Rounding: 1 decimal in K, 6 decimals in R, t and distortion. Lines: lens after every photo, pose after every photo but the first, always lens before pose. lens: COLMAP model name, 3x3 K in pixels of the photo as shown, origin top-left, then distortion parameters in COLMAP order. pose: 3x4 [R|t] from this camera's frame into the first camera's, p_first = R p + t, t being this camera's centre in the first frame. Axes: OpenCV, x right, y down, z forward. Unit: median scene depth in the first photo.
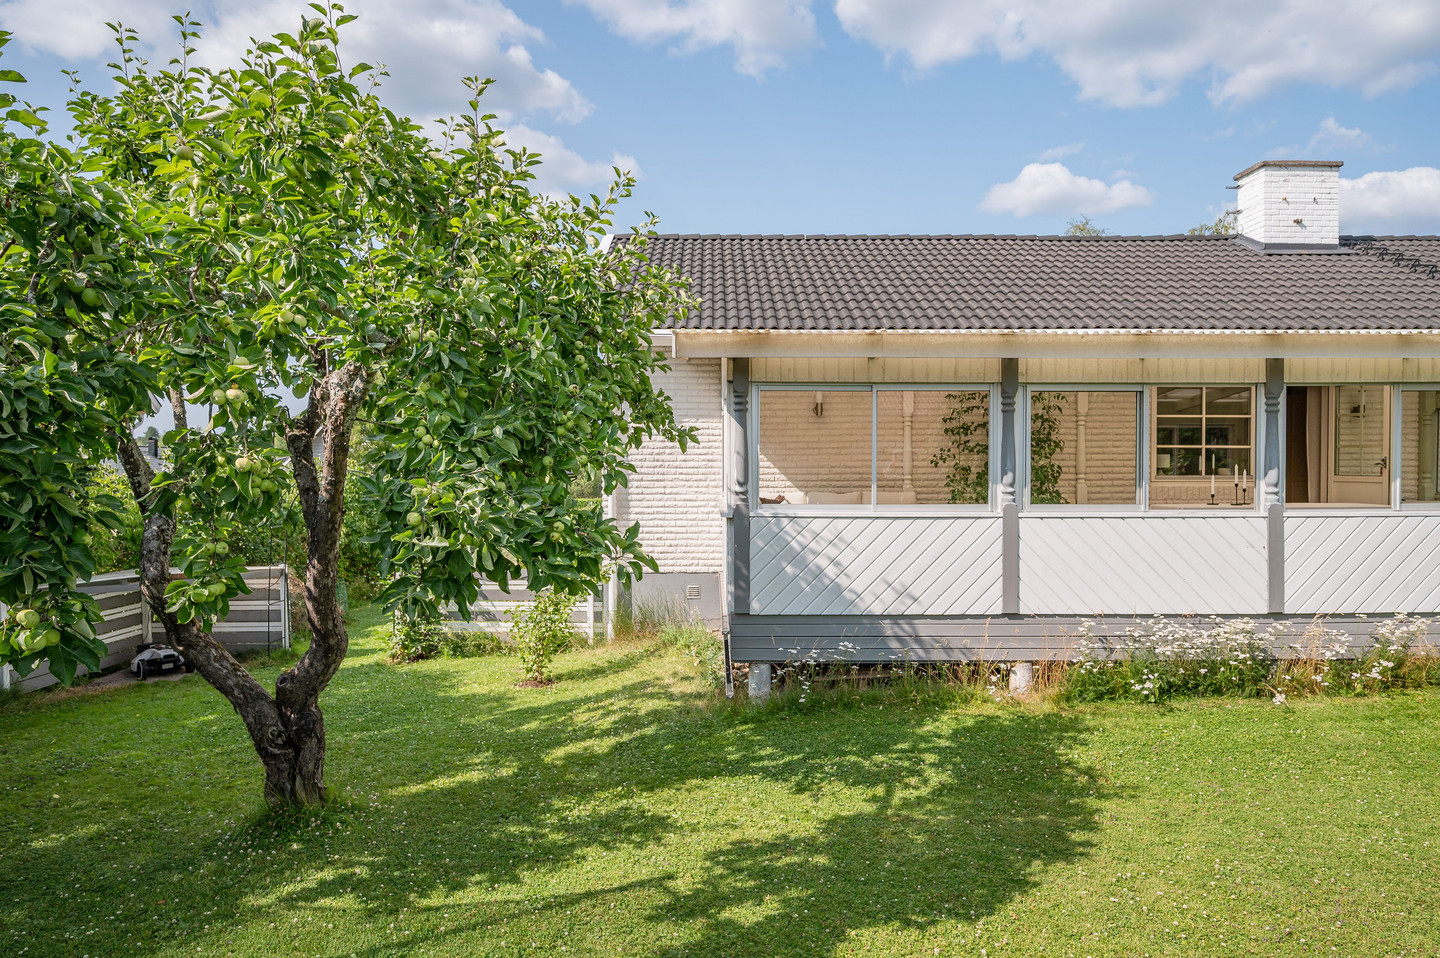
lens RADIAL K [[888.8, 0, 720.0], [0, 888.8, 479.0], [0, 0, 1]] dist [-0.005968, -0.001274]
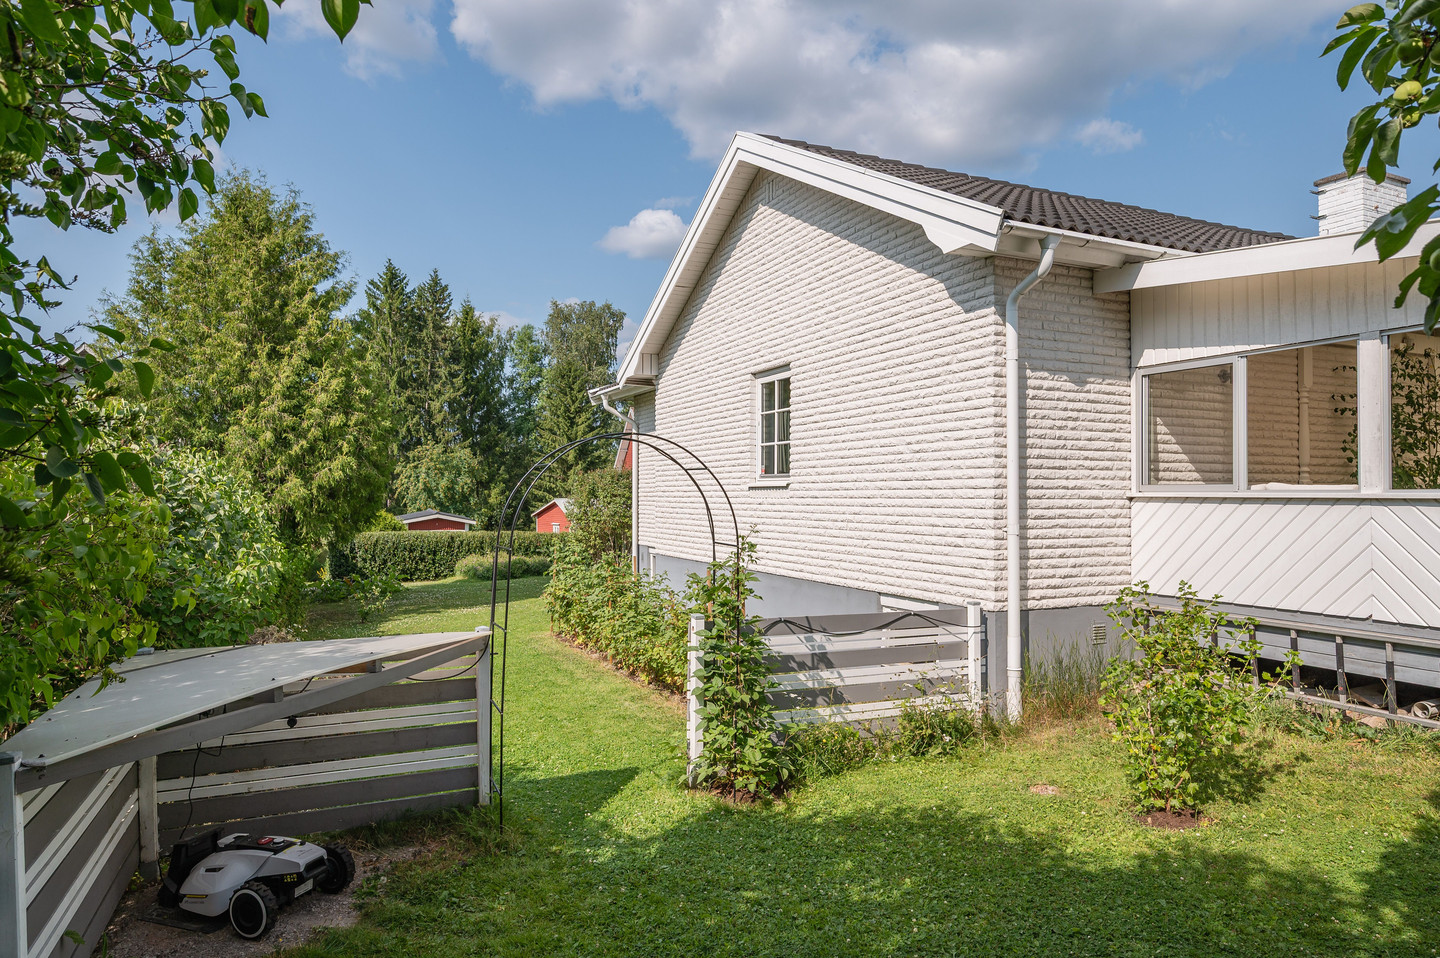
lens RADIAL K [[888.8, 0, 720.0], [0, 888.8, 479.0], [0, 0, 1]] dist [-0.005968, -0.001274]
pose [[0.913611, 0.012867, 0.406386, -0.571338], [-0.000613, 0.999542, -0.030268, 0.030099], [-0.406589, 0.027404, 0.913200, 0.497176]]
